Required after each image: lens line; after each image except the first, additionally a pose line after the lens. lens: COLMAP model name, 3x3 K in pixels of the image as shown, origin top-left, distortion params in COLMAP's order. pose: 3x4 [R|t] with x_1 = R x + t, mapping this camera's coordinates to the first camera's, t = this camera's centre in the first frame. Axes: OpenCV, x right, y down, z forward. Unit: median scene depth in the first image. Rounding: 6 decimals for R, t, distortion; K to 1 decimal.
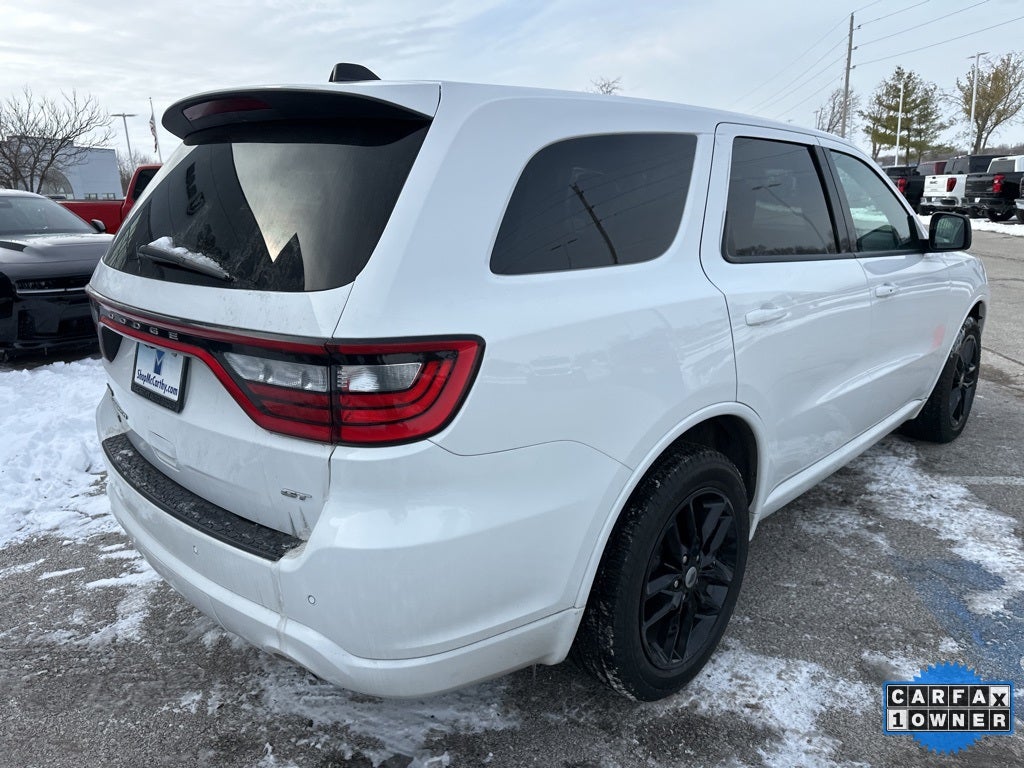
lens RADIAL K [[723.5, 0, 513.3], [0, 723.5, 379.1], [0, 0, 1]] dist [0.042762, -0.049020]
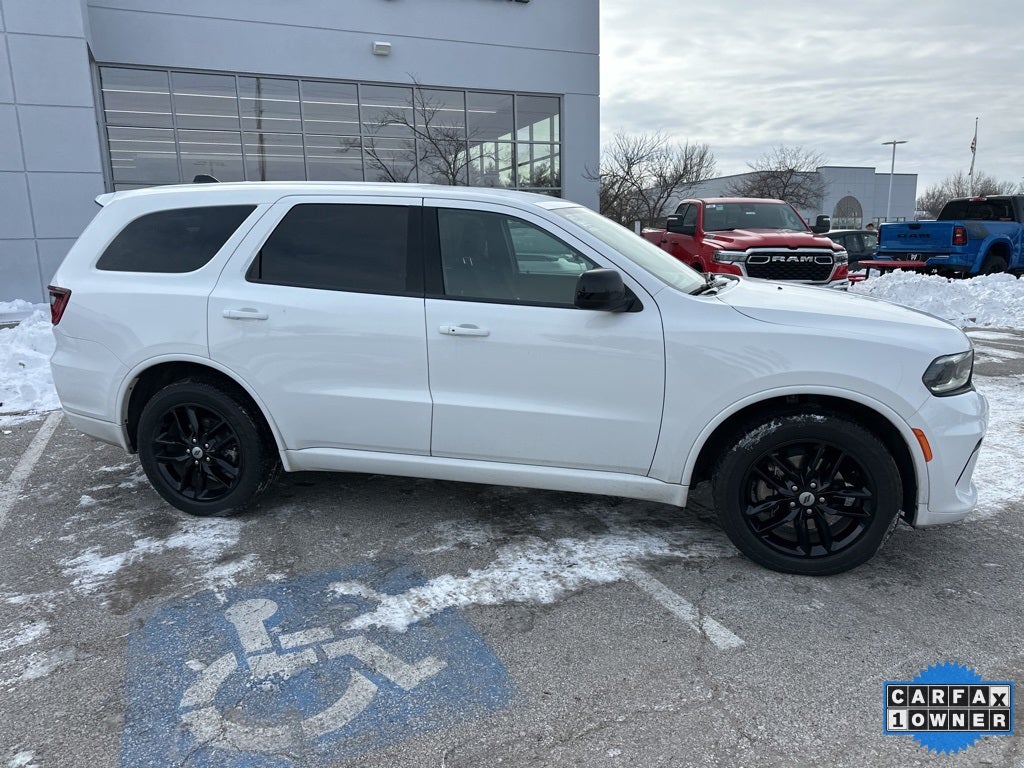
lens RADIAL K [[723.5, 0, 509.2], [0, 723.5, 381.9], [0, 0, 1]] dist [0.042762, -0.049020]
pose [[0.502671, 0.195776, -0.842018, 2.047301], [-0.216060, 0.971559, 0.096911, -0.228937], [0.837043, 0.133212, 0.530674, 0.651292]]
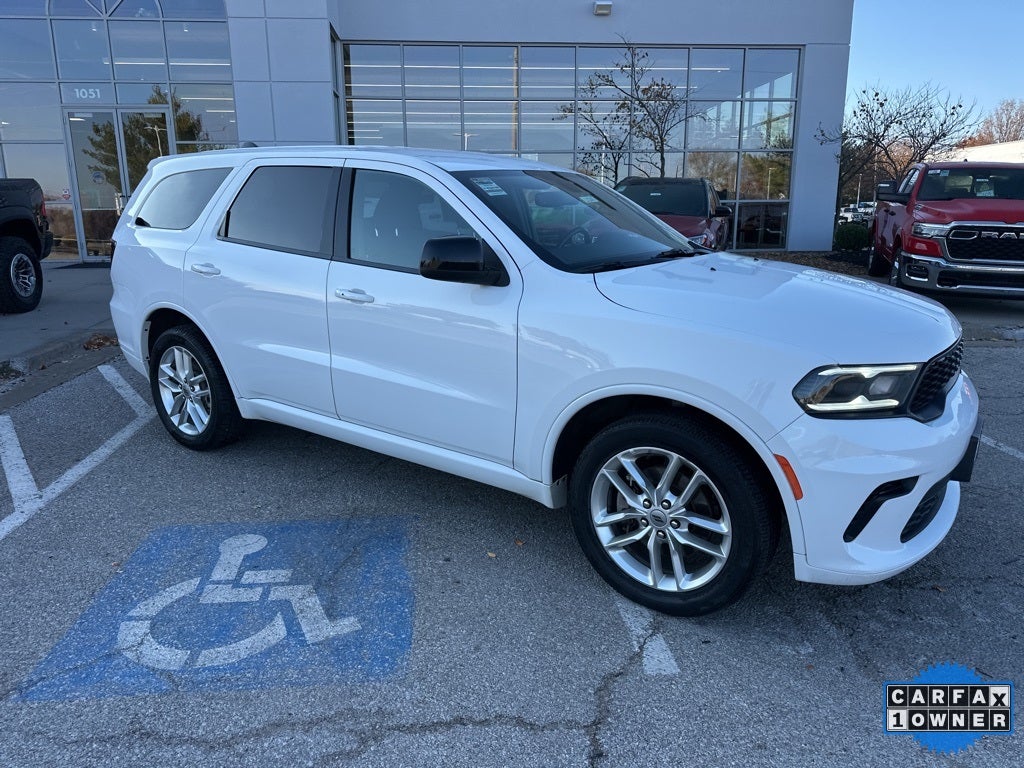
lens RADIAL K [[723.5, 0, 513.3], [0, 723.5, 381.0], [0, 0, 1]] dist [0.042762, -0.049020]
pose [[0.151328, 0.264664, -0.952393, 2.217330], [-0.250895, 0.942221, 0.221972, -0.414508], [0.956113, 0.205360, 0.208987, 1.403580]]
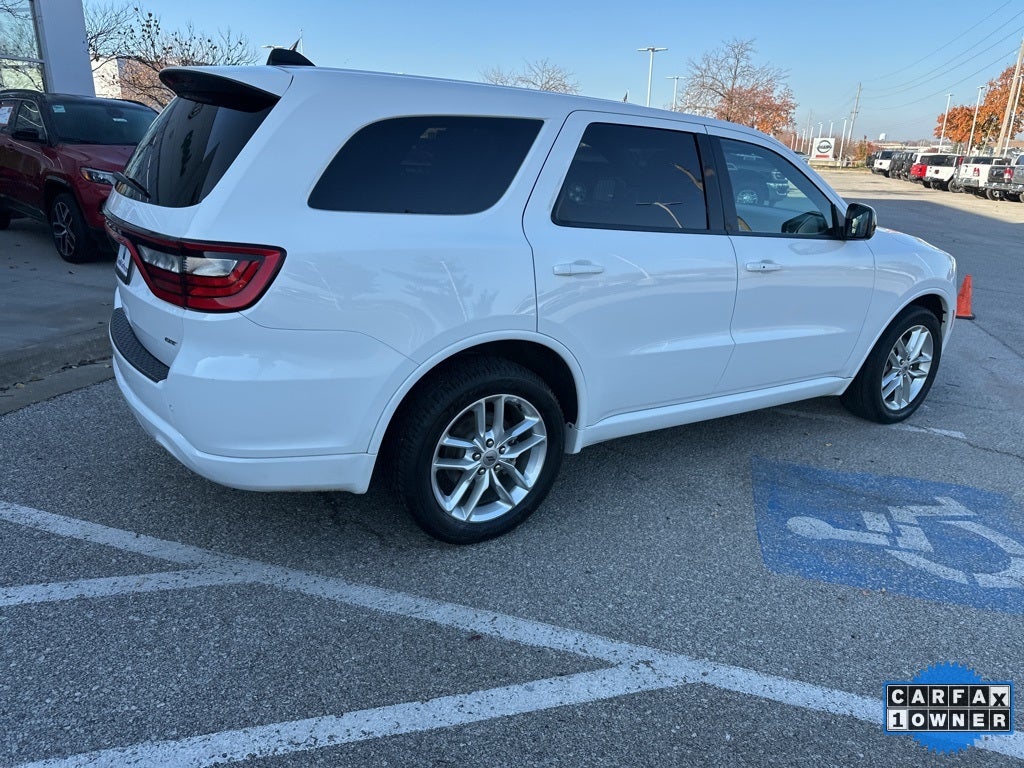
lens RADIAL K [[723.5, 0, 478.3], [0, 723.5, 383.3], [0, 0, 1]] dist [0.042762, -0.049020]
pose [[0.972373, 0.135602, -0.190008, 0.442695], [-0.123276, 0.989511, 0.075312, 0.035264], [0.198227, -0.049808, 0.978890, -0.271937]]
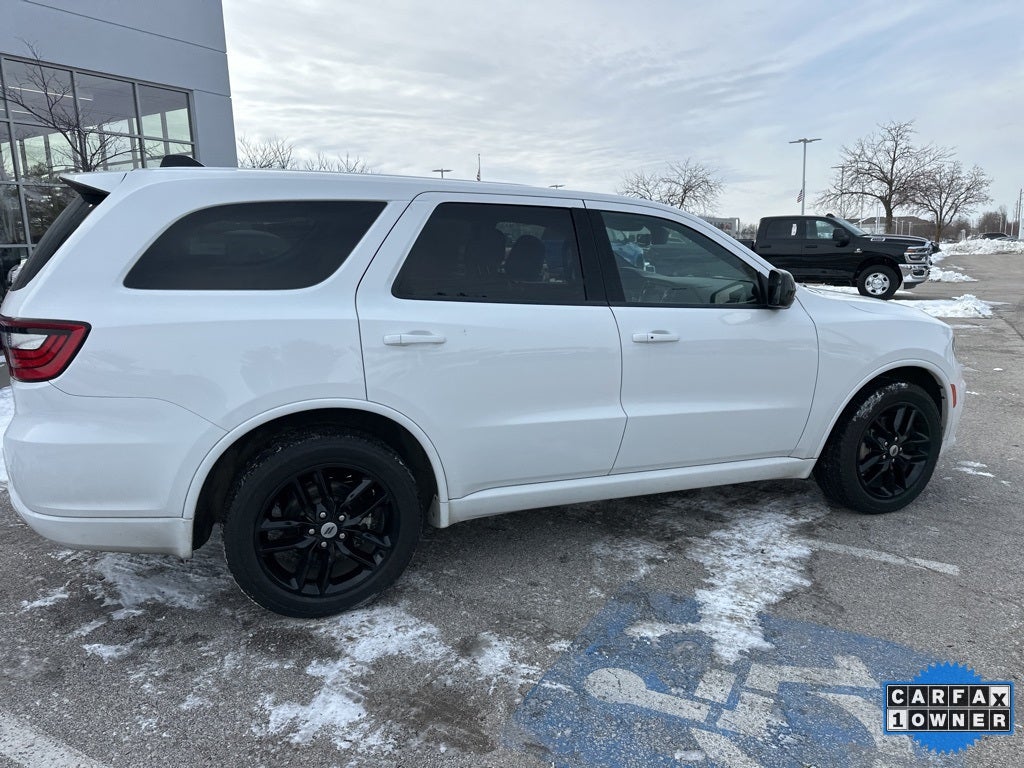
lens RADIAL K [[723.5, 0, 510.9], [0, 723.5, 374.7], [0, 0, 1]] dist [0.042762, -0.049020]
pose [[0.913785, 0.094903, -0.394957, 1.013532], [-0.120121, 0.991971, -0.039556, 0.004208], [0.388032, 0.083588, 0.917848, -0.102723]]
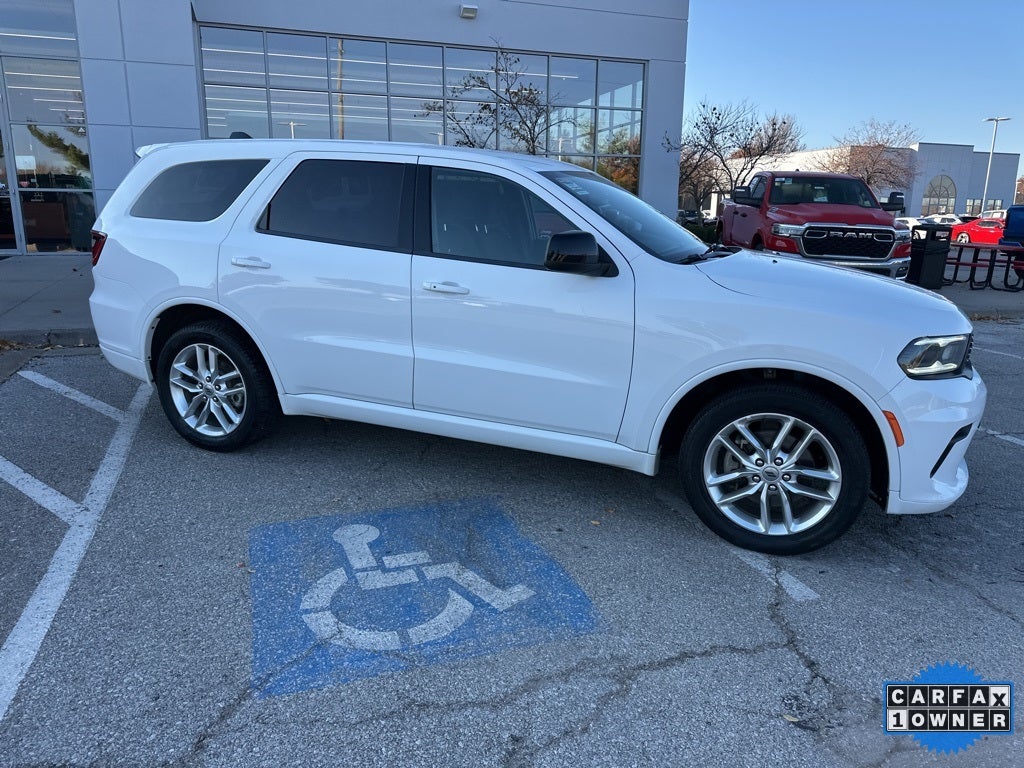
lens RADIAL K [[723.5, 0, 514.0], [0, 723.5, 369.1], [0, 0, 1]] dist [0.042762, -0.049020]
pose [[0.389621, 0.244847, -0.887832, 2.179148], [-0.260672, 0.953911, 0.148675, -0.268701], [0.883315, 0.173506, 0.435489, 0.848062]]
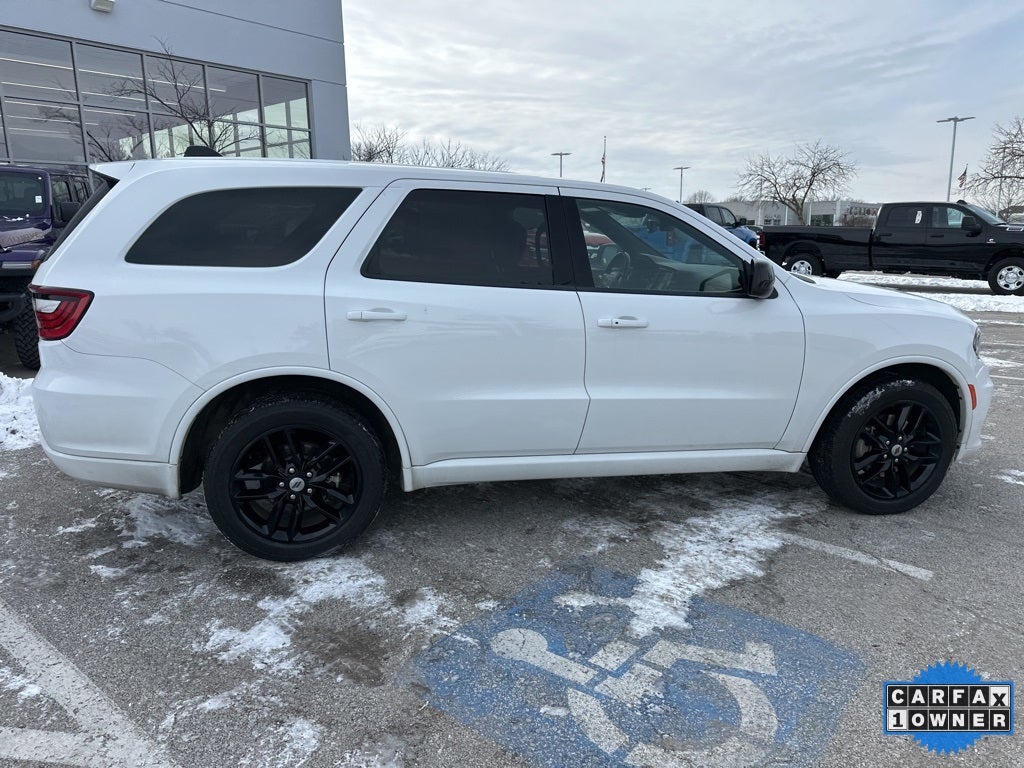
lens RADIAL K [[723.5, 0, 510.3], [0, 723.5, 377.2], [0, 0, 1]] dist [0.042762, -0.049020]
pose [[0.829471, 0.145692, -0.539214, 1.330505], [-0.167273, 0.985869, 0.009060, -0.027649], [0.532915, 0.082681, 0.842120, -0.025670]]
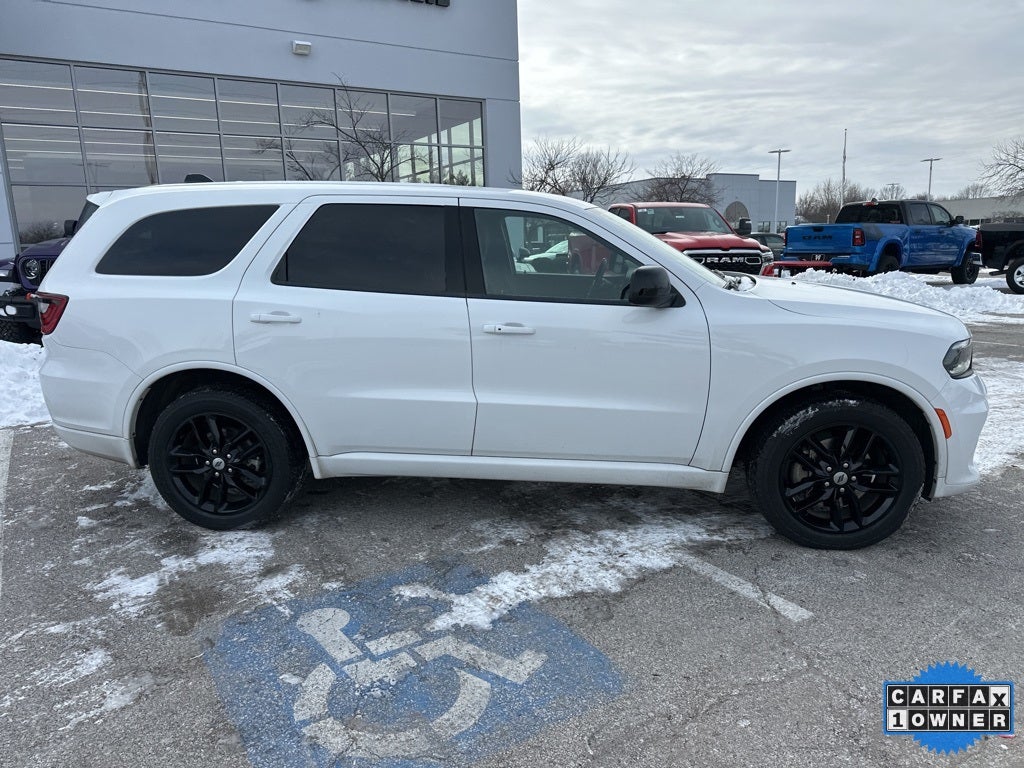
lens RADIAL K [[723.5, 0, 509.5], [0, 723.5, 383.4], [0, 0, 1]] dist [0.042762, -0.049020]
pose [[0.618586, 0.174162, -0.766172, 1.892464], [-0.195658, 0.978551, 0.064470, -0.152235], [0.760966, 0.110027, 0.639394, 0.396303]]
